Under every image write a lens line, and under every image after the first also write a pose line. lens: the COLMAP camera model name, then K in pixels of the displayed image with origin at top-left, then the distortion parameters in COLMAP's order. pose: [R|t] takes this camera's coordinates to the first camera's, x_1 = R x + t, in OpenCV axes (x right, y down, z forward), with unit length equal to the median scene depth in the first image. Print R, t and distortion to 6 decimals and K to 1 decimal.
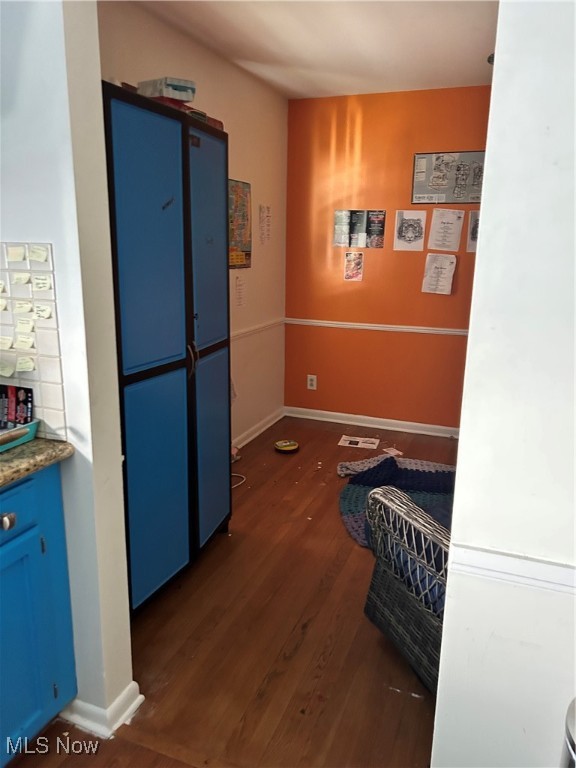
lens RADIAL K [[594.5, 0, 289.7], [0, 594.5, 380.1], [0, 0, 1]] dist [0.058611, -0.052729]
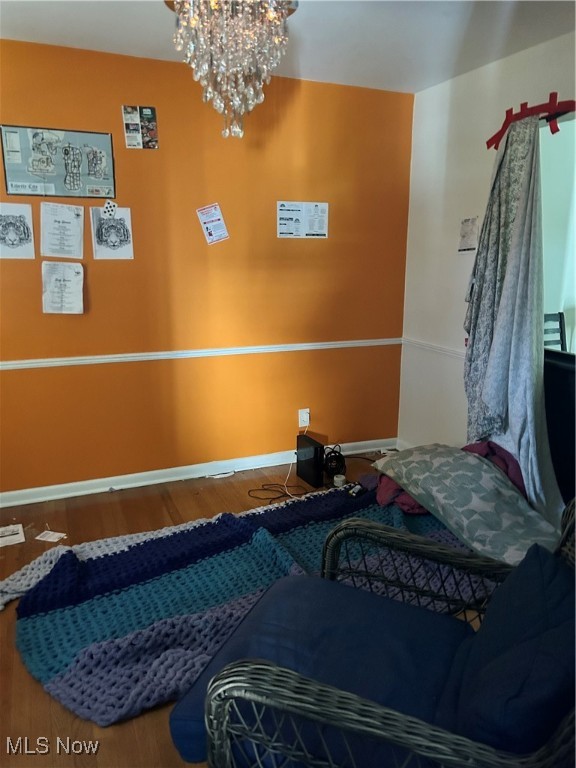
lens RADIAL K [[594.5, 0, 302.0], [0, 594.5, 371.9], [0, 0, 1]] dist [0.058611, -0.052729]
pose [[0.714327, -0.156796, 0.682021, -0.073295], [0.167443, 0.984563, 0.050976, -0.061322], [-0.679485, 0.077786, 0.729554, 0.247368]]
